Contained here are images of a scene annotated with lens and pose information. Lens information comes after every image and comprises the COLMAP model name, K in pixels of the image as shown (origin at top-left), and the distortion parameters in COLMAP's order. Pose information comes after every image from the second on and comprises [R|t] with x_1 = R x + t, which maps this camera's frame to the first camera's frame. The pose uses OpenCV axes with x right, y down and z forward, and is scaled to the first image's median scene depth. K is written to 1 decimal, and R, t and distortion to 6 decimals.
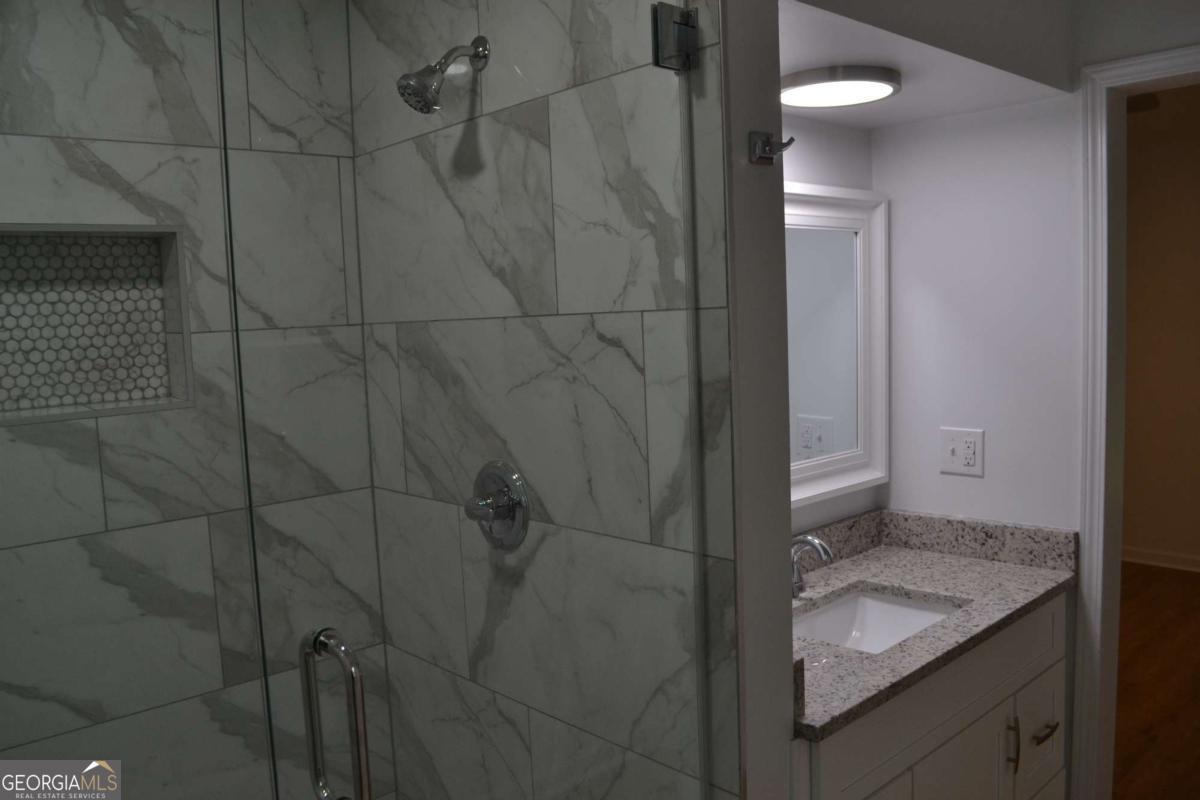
lens RADIAL K [[959.9, 0, 602.4], [0, 959.9, 405.6], [0, 0, 1]] dist [-0.081465, 0.009048]
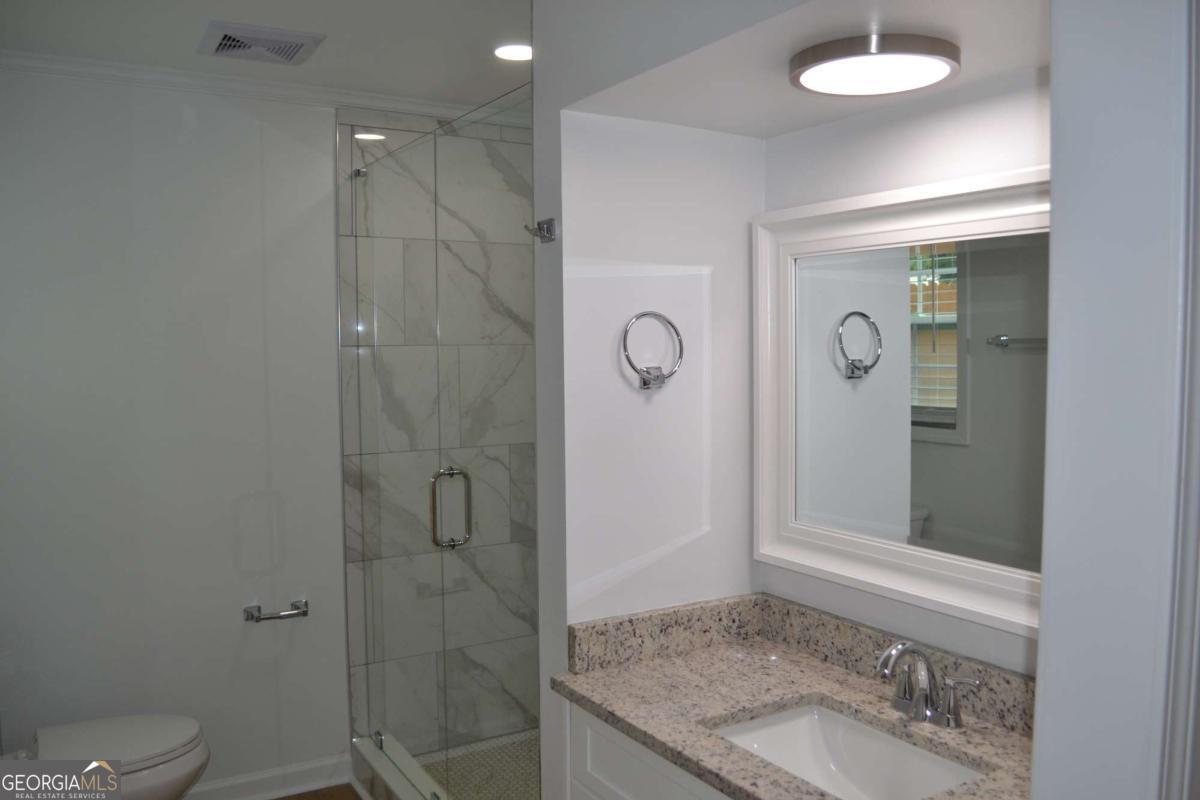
lens RADIAL K [[959.9, 0, 602.4], [0, 959.9, 405.6], [0, 0, 1]] dist [-0.081465, 0.009048]
pose [[-0.193125, 0.106648, -0.975361, 1.007059], [-0.085098, 0.988509, 0.124935, -0.130375], [0.977477, 0.107129, -0.181830, 0.893018]]
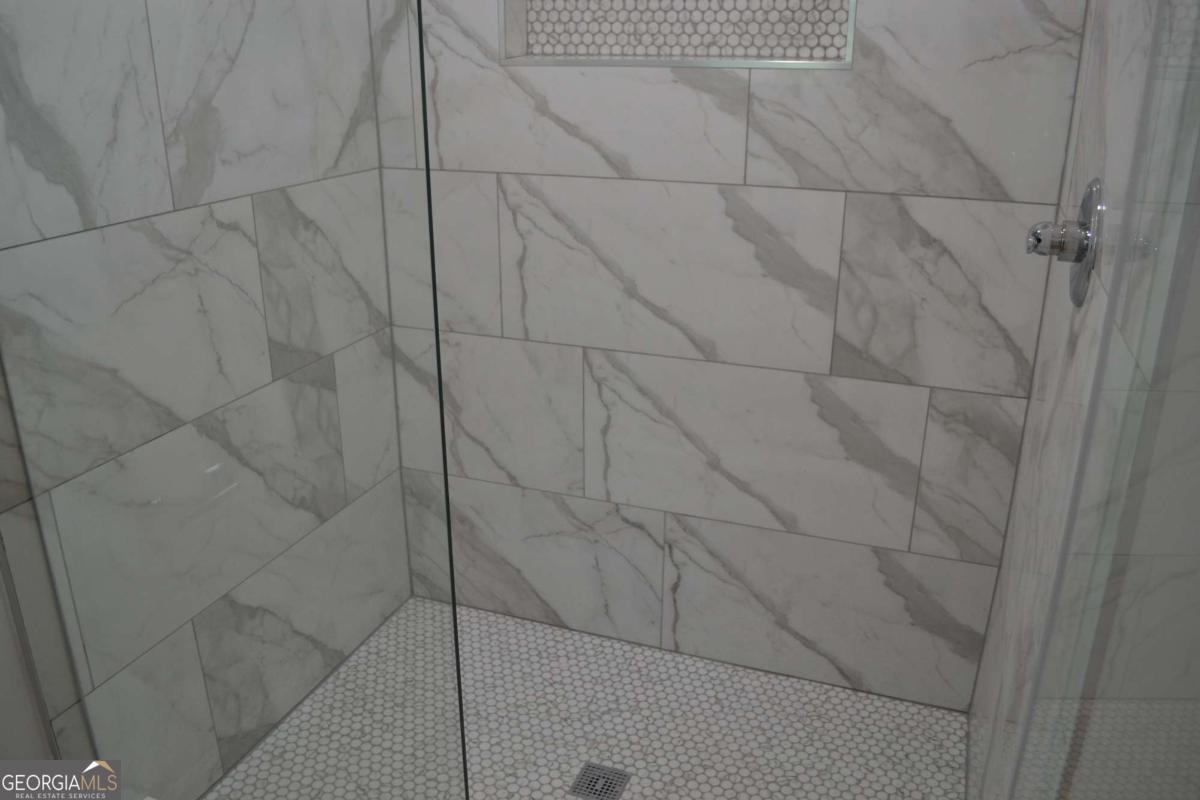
lens RADIAL K [[959.9, 0, 602.4], [0, 959.9, 405.6], [0, 0, 1]] dist [-0.081465, 0.009048]
pose [[0.449533, 0.353534, -0.820325, 0.290689], [-0.109170, 0.933206, 0.342358, 0.016140], [0.886567, -0.064346, 0.458103, 0.314053]]
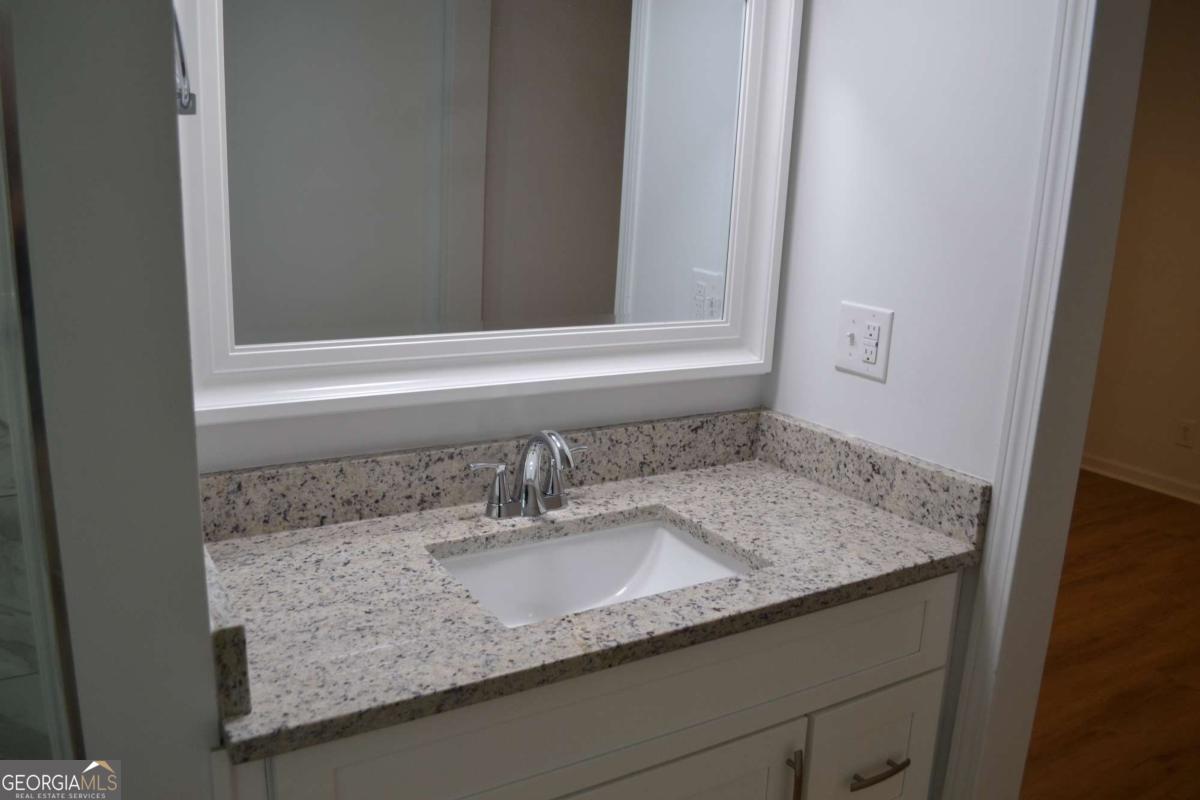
lens RADIAL K [[959.9, 0, 602.4], [0, 959.9, 405.6], [0, 0, 1]] dist [-0.081465, 0.009048]
pose [[0.974168, 0.128572, -0.185649, 0.382088], [-0.100427, 0.982986, 0.153793, 0.009872], [0.202264, -0.131176, 0.970506, 0.351195]]
